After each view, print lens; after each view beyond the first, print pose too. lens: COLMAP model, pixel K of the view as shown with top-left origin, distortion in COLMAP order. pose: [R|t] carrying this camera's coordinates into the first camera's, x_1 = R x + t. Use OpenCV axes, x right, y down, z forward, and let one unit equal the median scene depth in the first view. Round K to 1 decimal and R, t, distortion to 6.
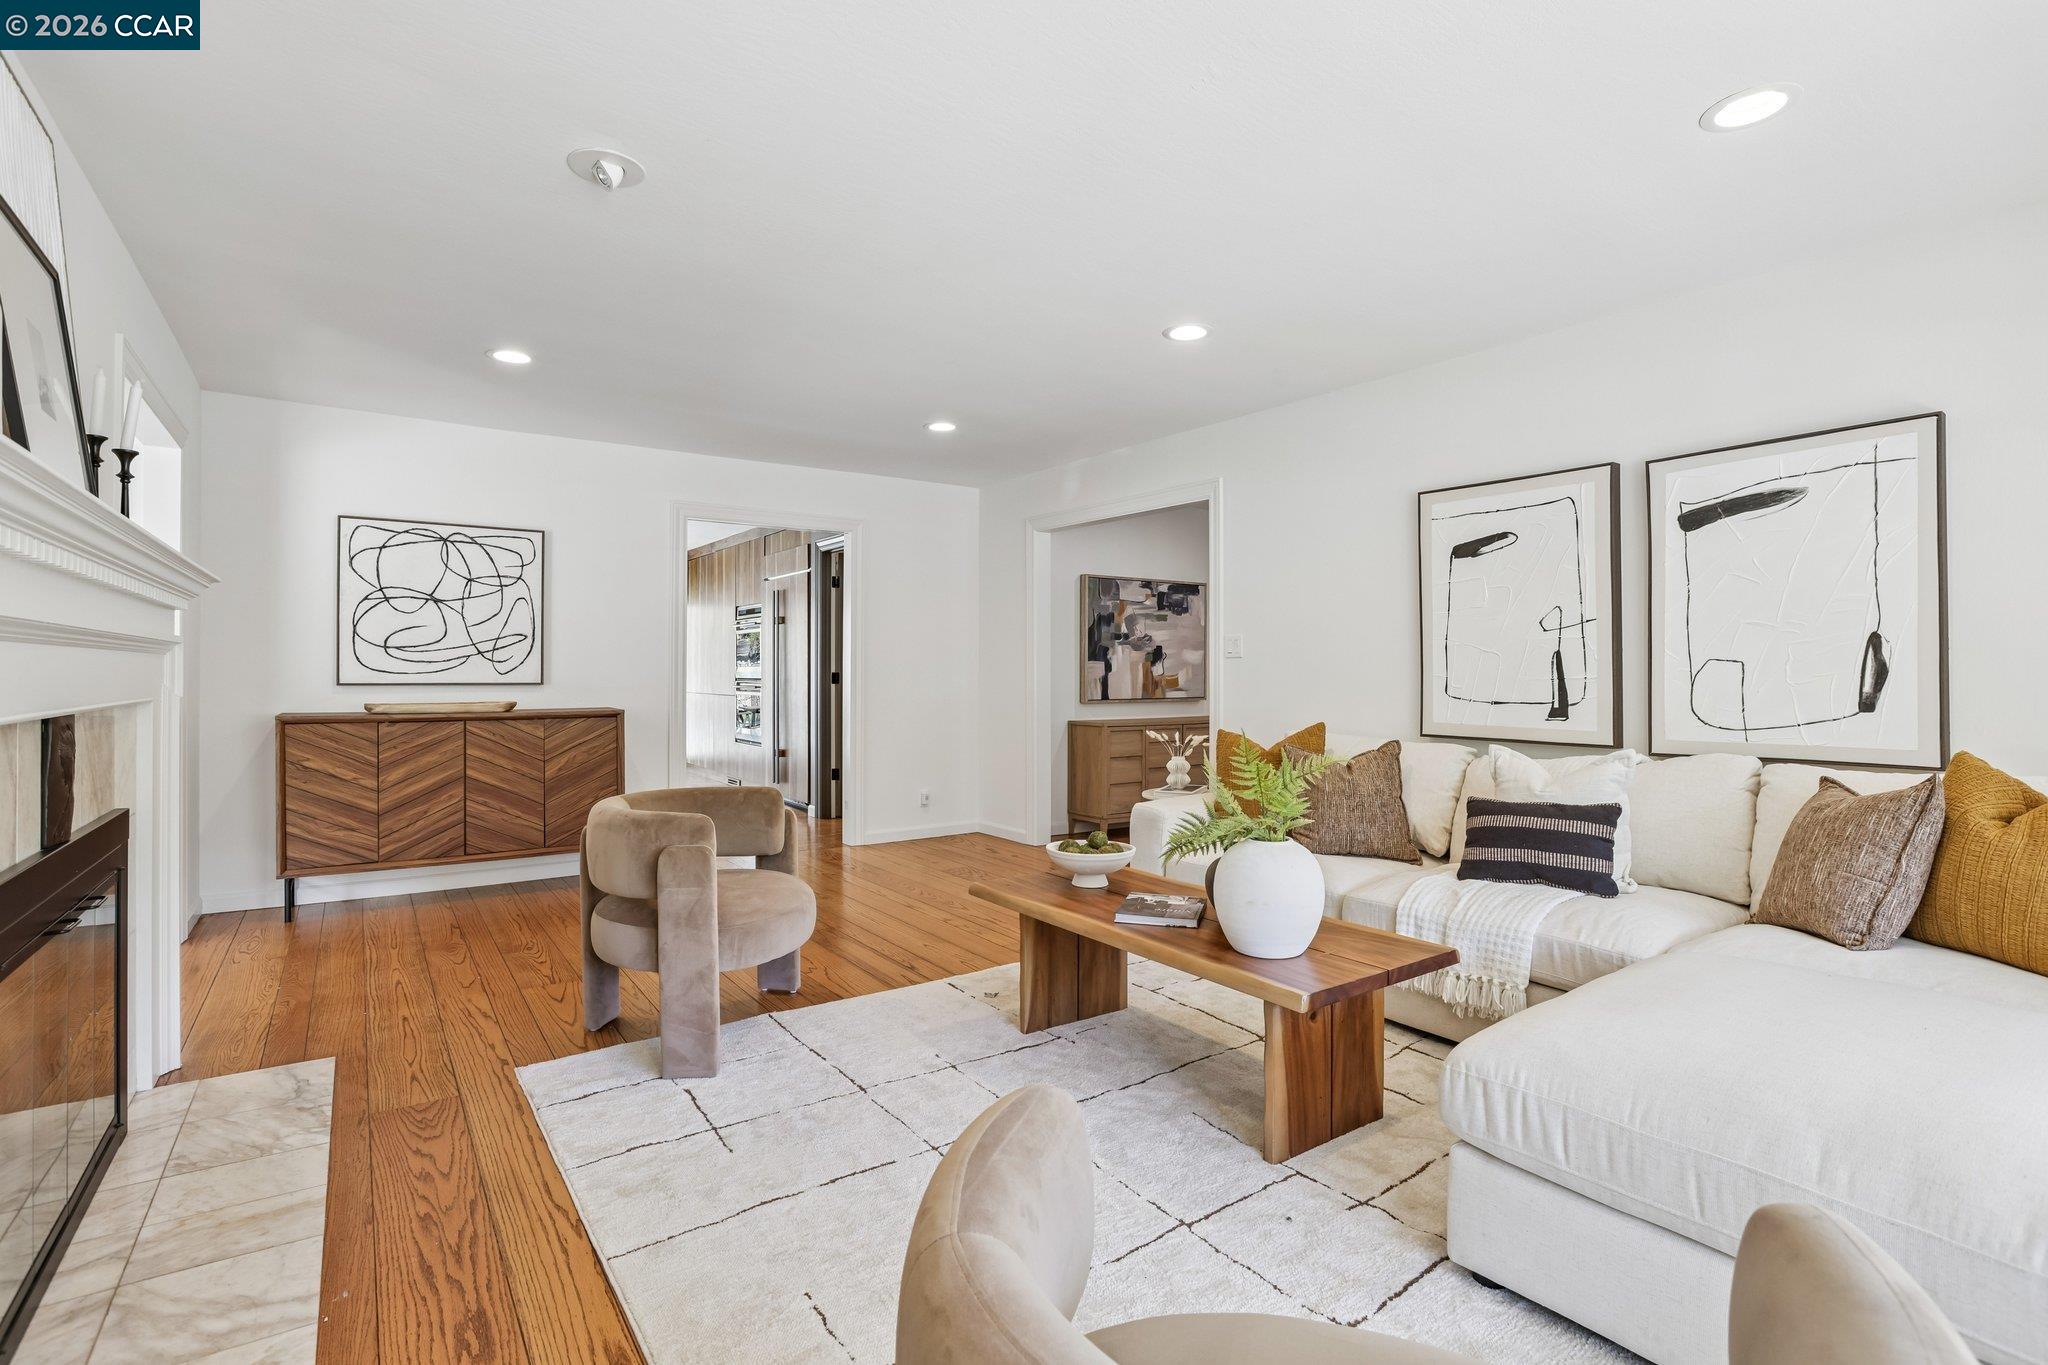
lens RADIAL K [[953.7, 0, 1021.7], [0, 953.7, 671.9], [0, 0, 1]] dist [-0.066207, 0.027260]
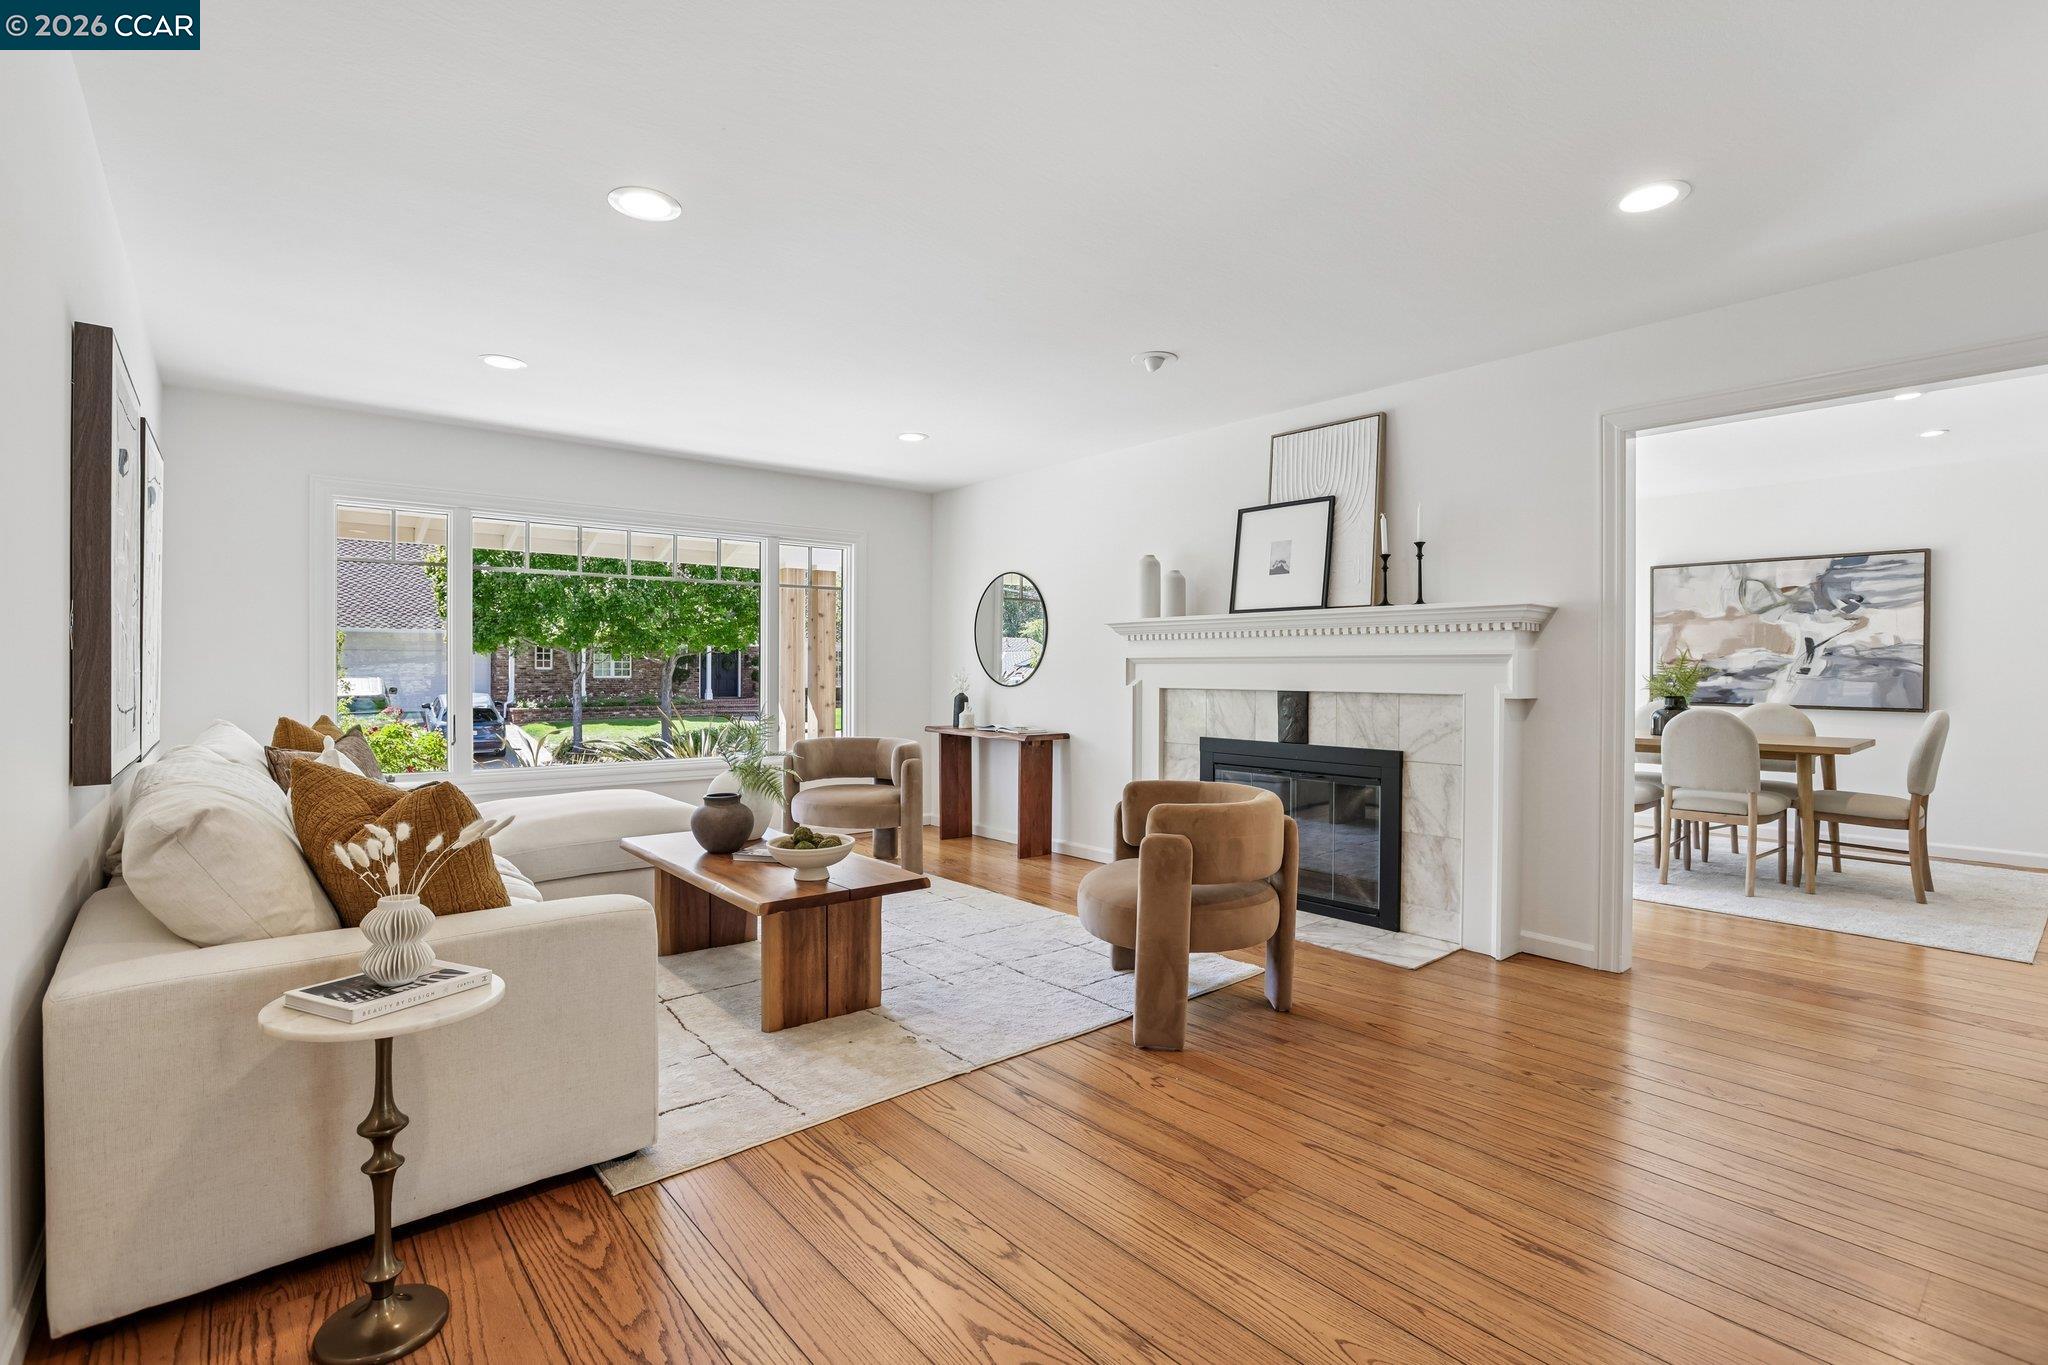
lens RADIAL K [[953.7, 0, 1021.7], [0, 953.7, 671.9], [0, 0, 1]] dist [-0.066207, 0.027260]
pose [[-0.996548, -0.007849, -0.082642, -0.045672], [-0.008074, 0.999965, 0.002396, -0.001134], [0.082620, 0.003055, -0.996576, 1.392800]]
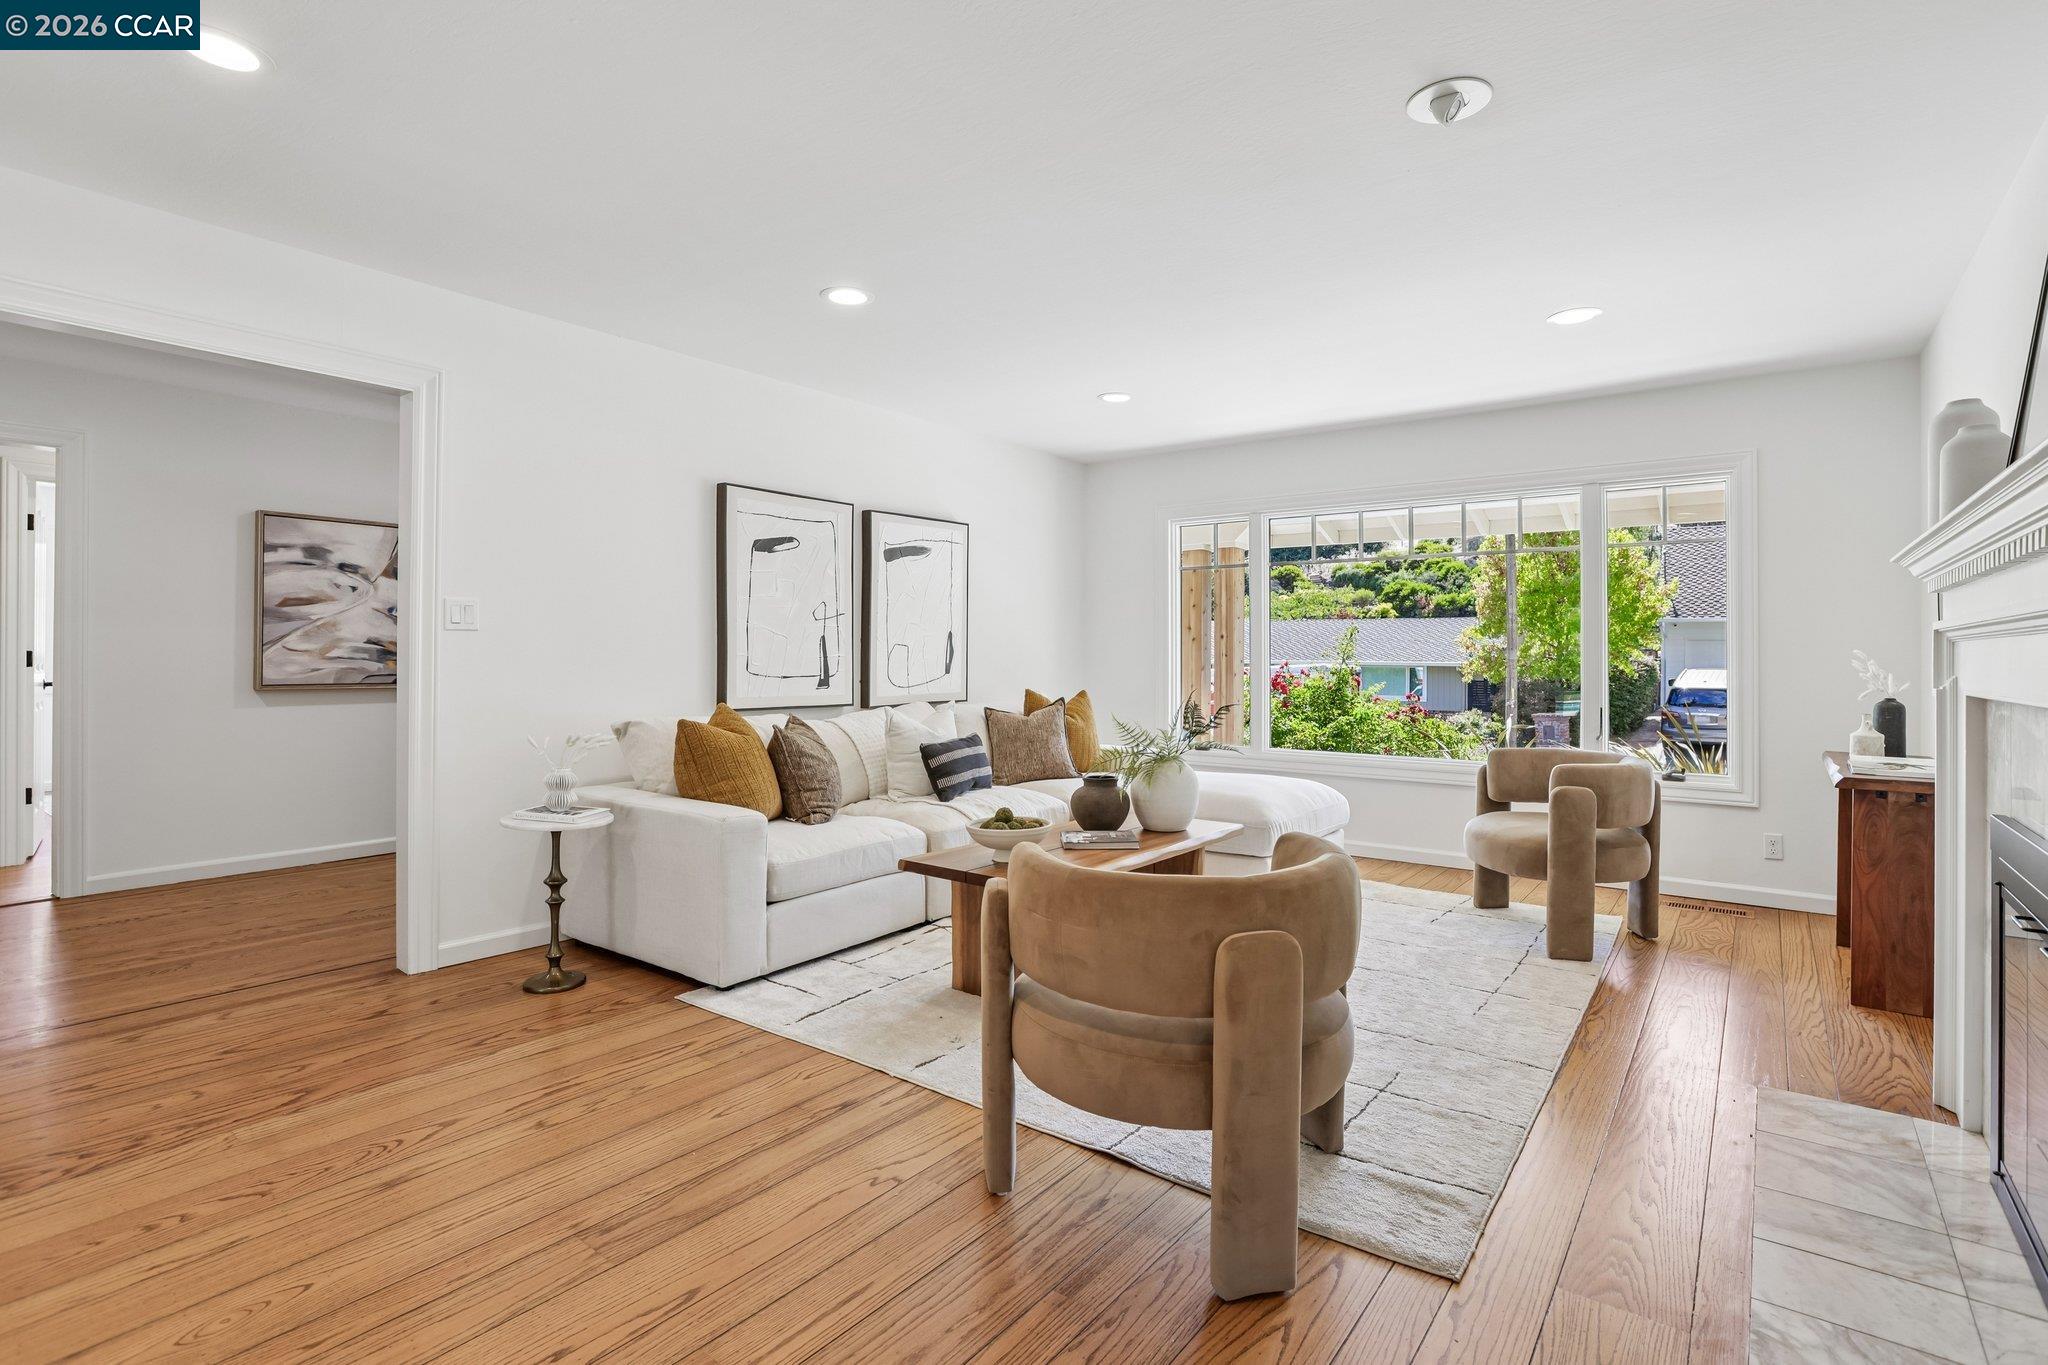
lens RADIAL K [[978.7, 0, 1026.6], [0, 978.7, 652.2], [0, 0, 1]] dist [-0.067817, 0.029600]
pose [[-0.290975, -0.001946, 0.956729, -0.646903], [-0.005318, 0.999986, 0.000417, -0.001051], [-0.956716, -0.004967, -0.290981, 0.883291]]
